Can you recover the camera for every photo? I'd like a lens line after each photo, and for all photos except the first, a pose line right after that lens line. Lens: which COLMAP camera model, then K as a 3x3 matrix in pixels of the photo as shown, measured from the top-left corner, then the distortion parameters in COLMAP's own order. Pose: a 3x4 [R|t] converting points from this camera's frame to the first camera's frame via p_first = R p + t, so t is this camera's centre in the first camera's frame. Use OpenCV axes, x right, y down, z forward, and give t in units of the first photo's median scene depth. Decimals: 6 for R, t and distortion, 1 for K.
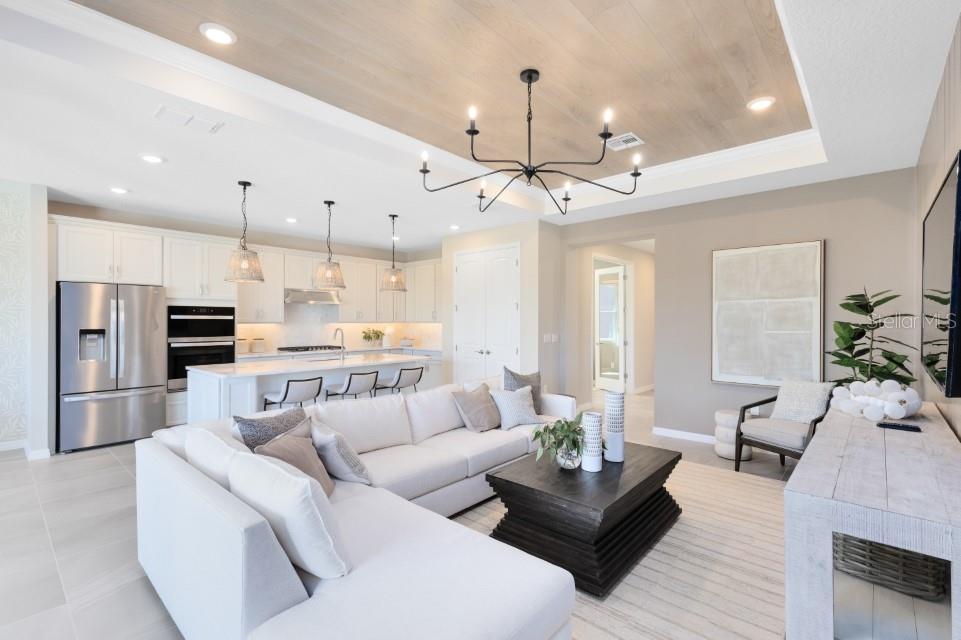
lens RADIAL K [[433.3, 0, 481.2], [0, 433.3, 319.5], [0, 0, 1]] dist [0.002692, -0.000244]
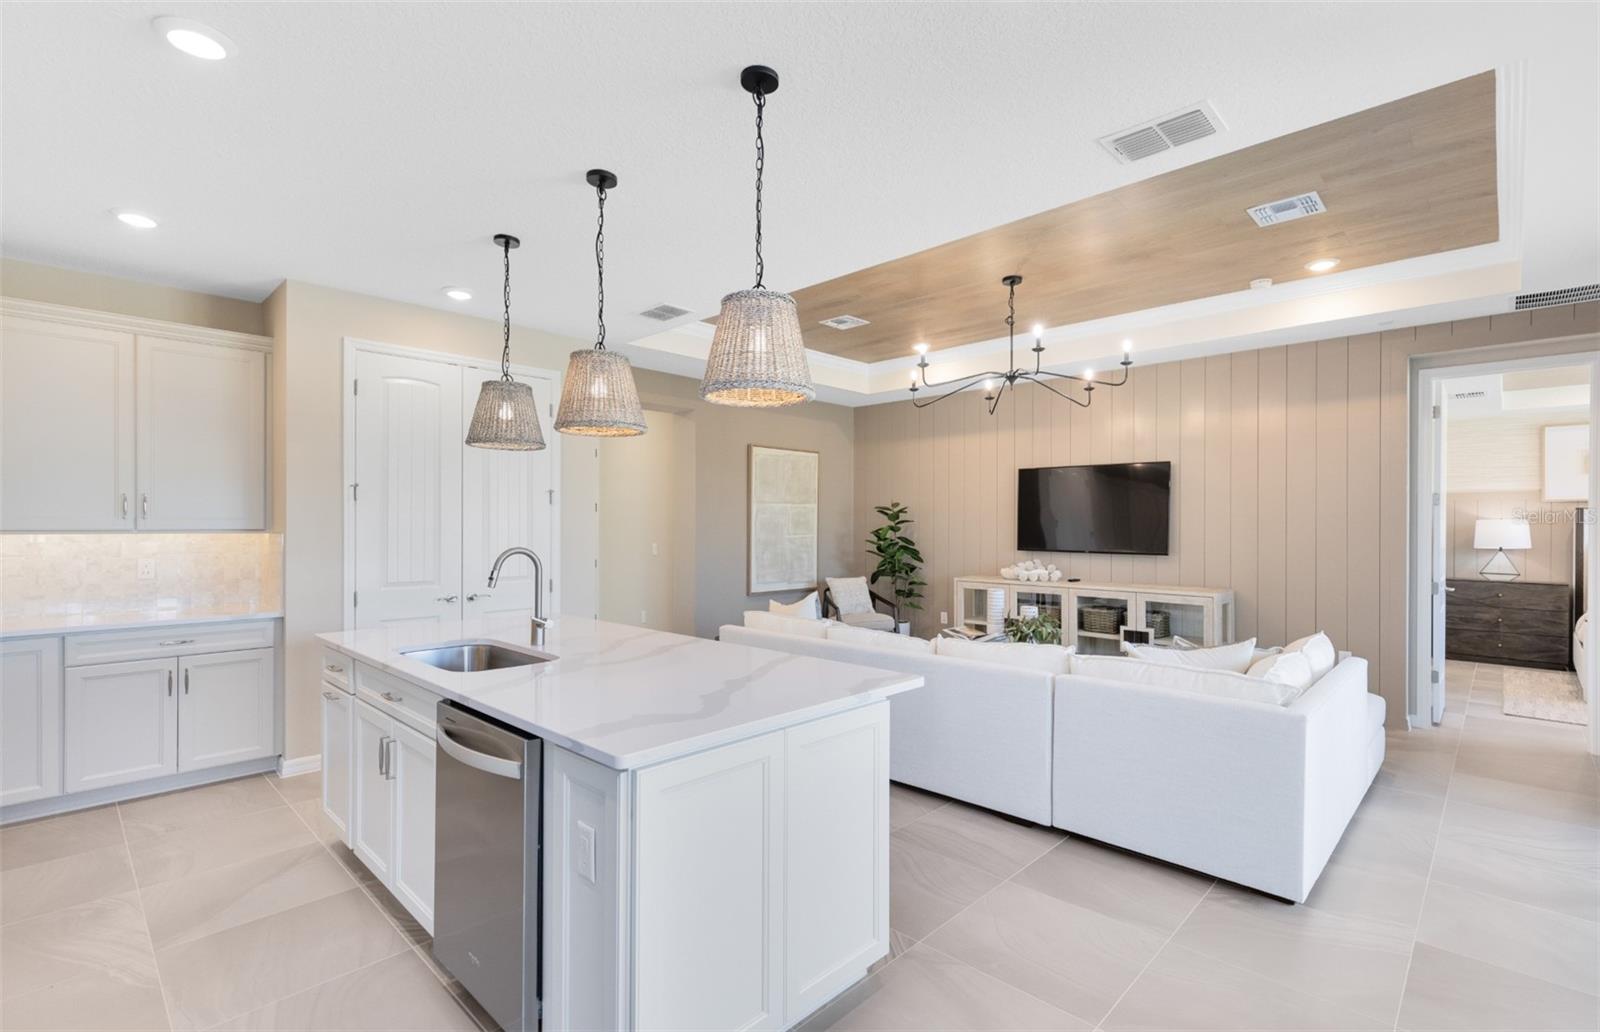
lens RADIAL K [[727.7, 0, 810.3], [0, 727.7, 523.2], [0, 0, 1]] dist [0.008249, -0.001842]
pose [[0.032775, 0.001649, 0.999461, -0.869473], [-0.003086, 0.999994, -0.001549, 0.000581], [-0.999458, -0.003033, 0.032779, 0.769199]]
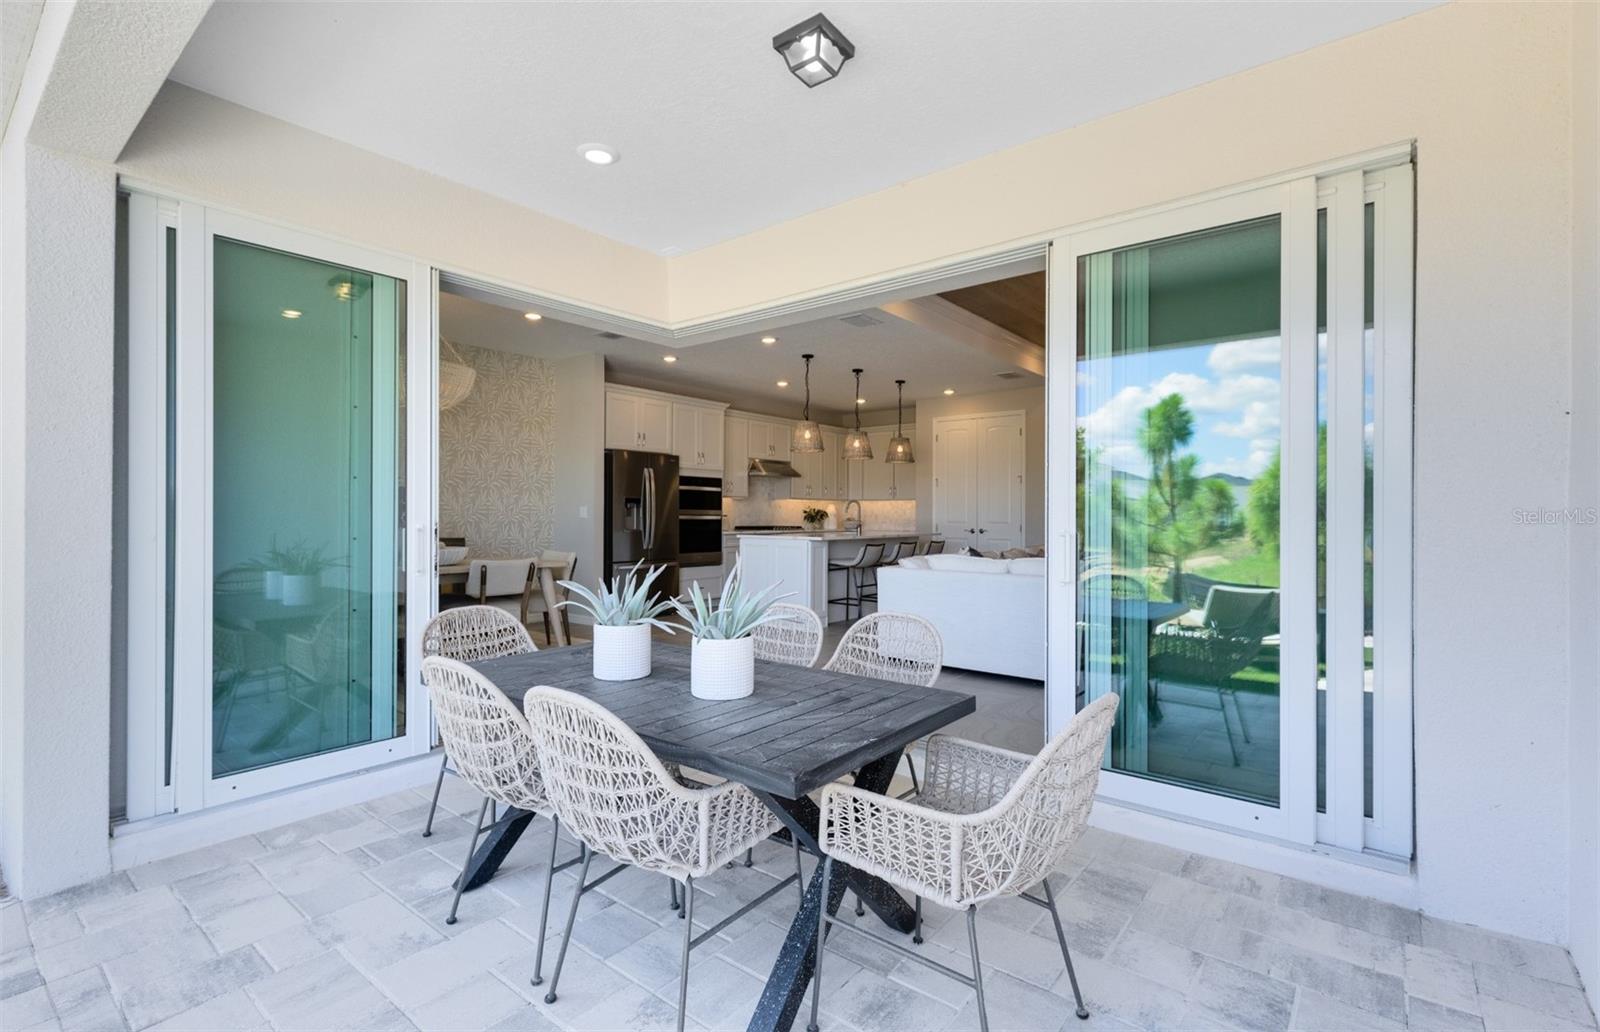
lens RADIAL K [[727.7, 0, 800.9], [0, 727.7, 514.0], [0, 0, 1]] dist [0.008249, -0.001842]
pose [[0.998442, 0.003474, 0.055700, -0.538366], [-0.003494, 0.999994, 0.000255, 0.050090], [-0.055699, -0.000449, 0.998448, -0.594344]]
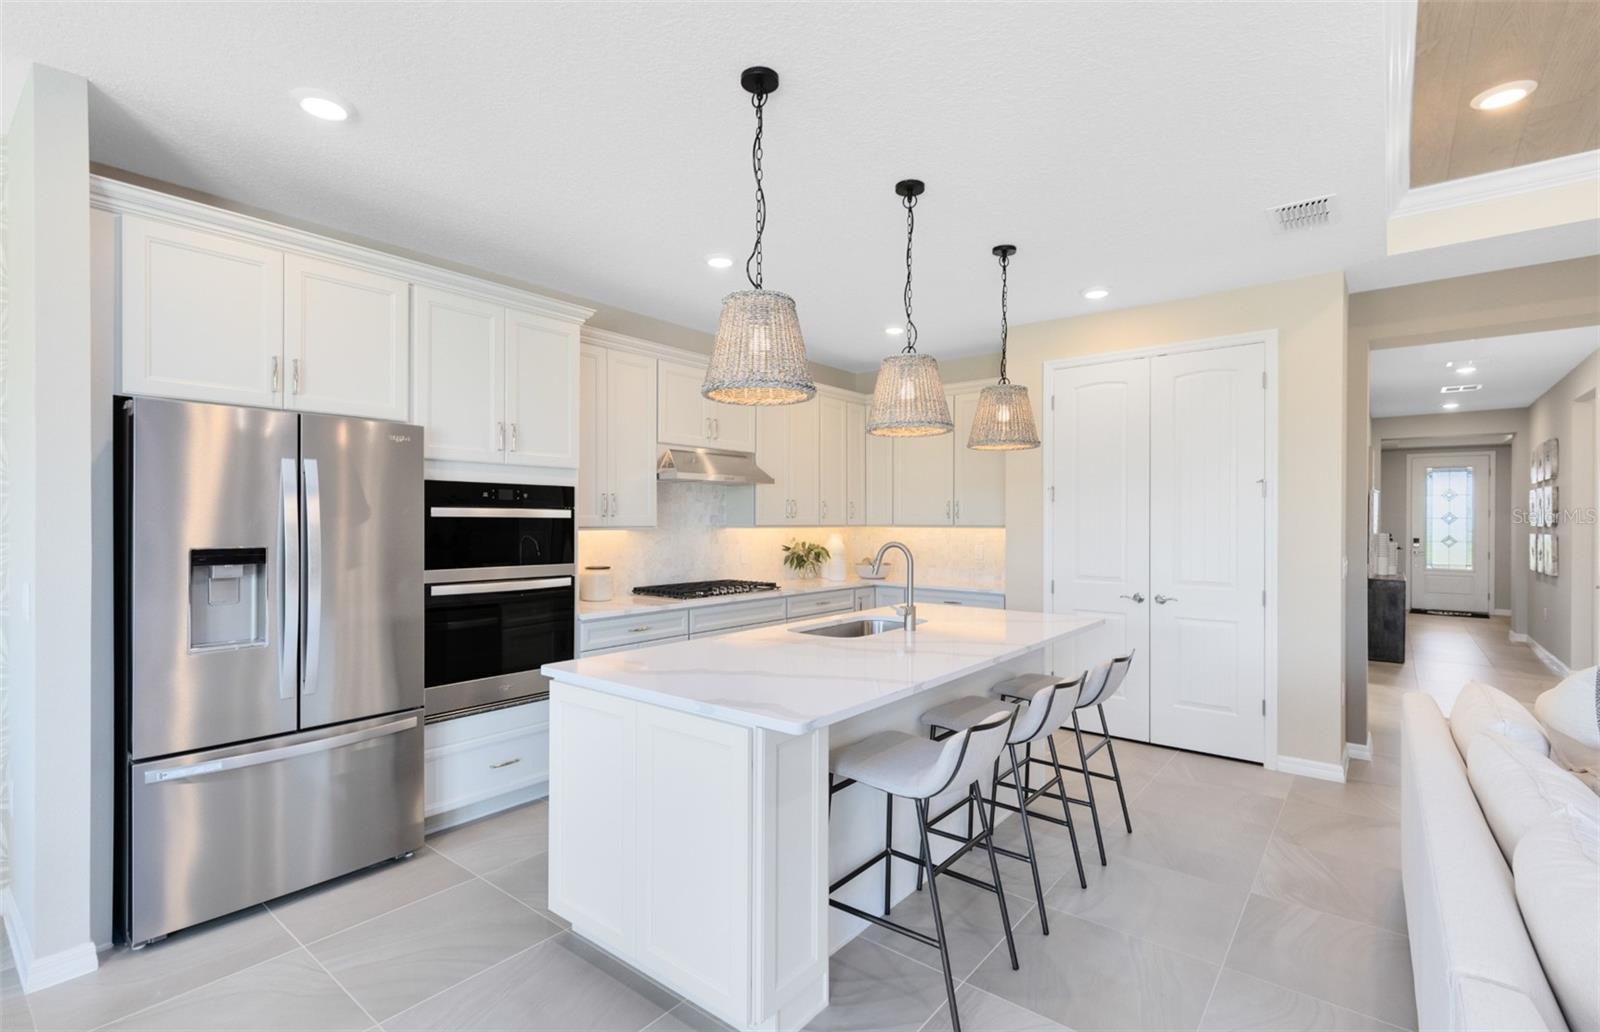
lens RADIAL K [[727.7, 0, 800.9], [0, 727.7, 521.2], [0, 0, 1]] dist [0.008249, -0.001842]
pose [[0.998646, 0.001413, 0.052008, -0.444899], [-0.001505, 0.999997, 0.001728, 0.000212], [-0.052005, -0.001804, 0.998645, 0.388635]]
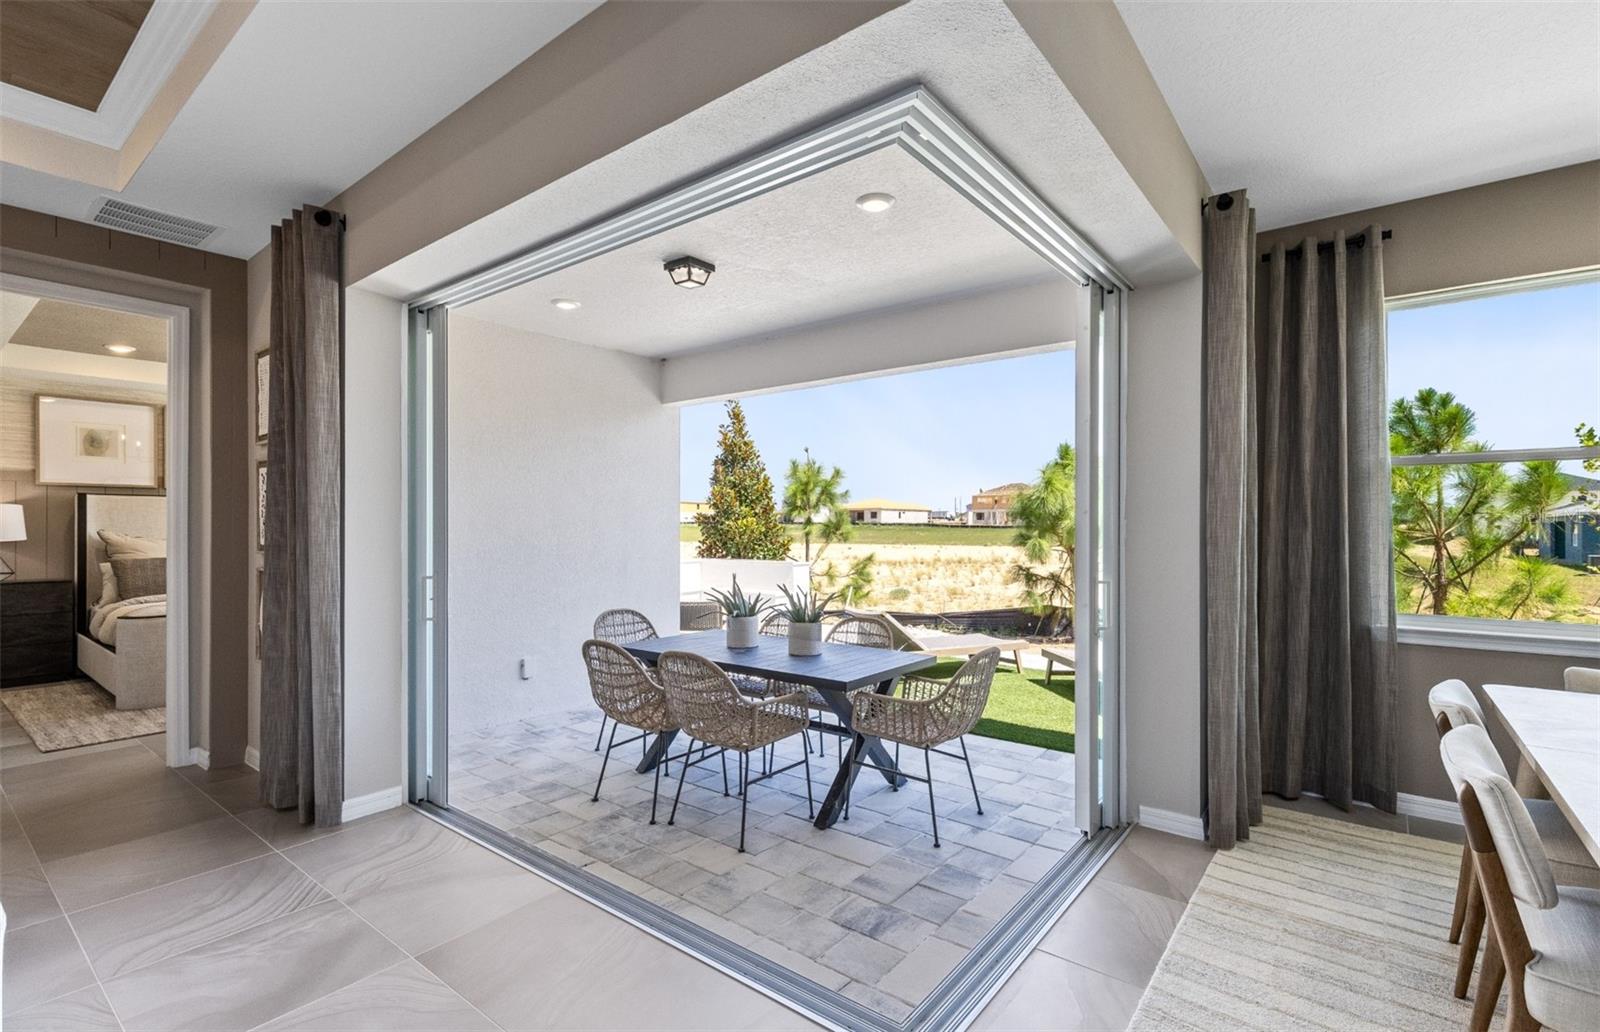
lens RADIAL K [[727.7, 0, 811.8], [0, 727.7, 527.5], [0, 0, 1]] dist [0.008249, -0.001842]
pose [[-0.997724, 0.000971, -0.067429, -0.581257], [0.000784, 0.999996, 0.002806, 0.020311], [0.067432, 0.002747, -0.997720, 0.670883]]
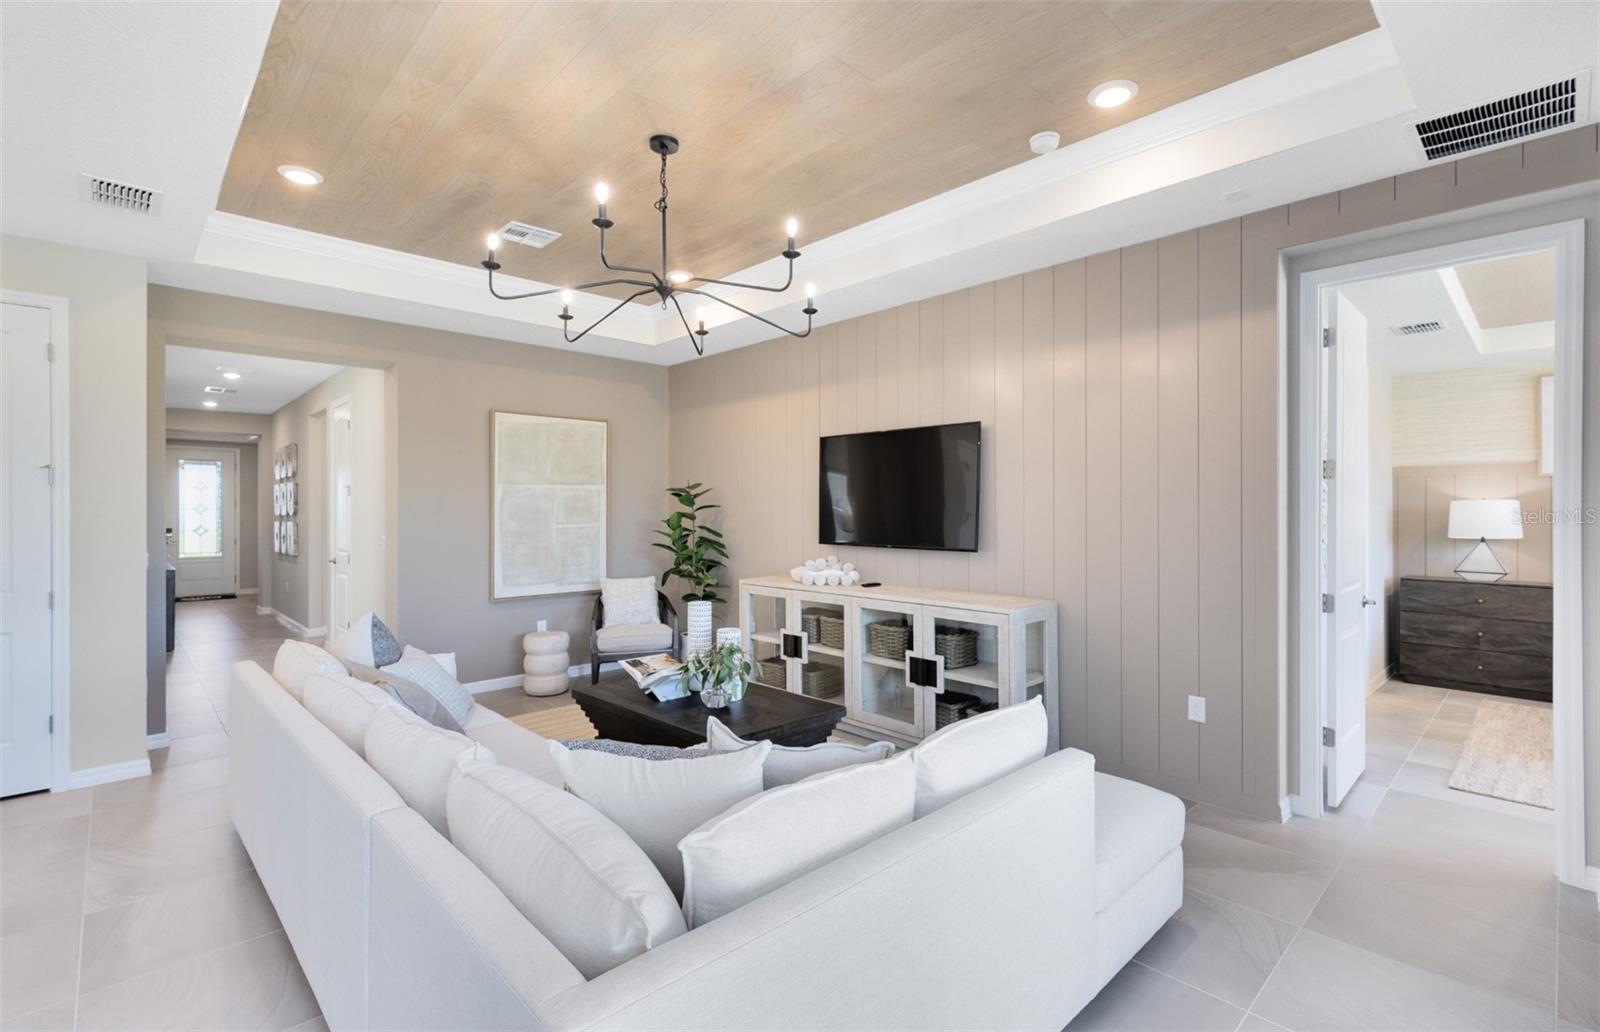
lens RADIAL K [[727.7, 0, 811.6], [0, 727.7, 510.3], [0, 0, 1]] dist [0.008249, -0.001842]
pose [[0.072985, -0.001383, 0.997332, -0.545766], [0.001702, 0.999998, 0.001262, -0.001002], [-0.997332, 0.001606, 0.072987, 0.378329]]
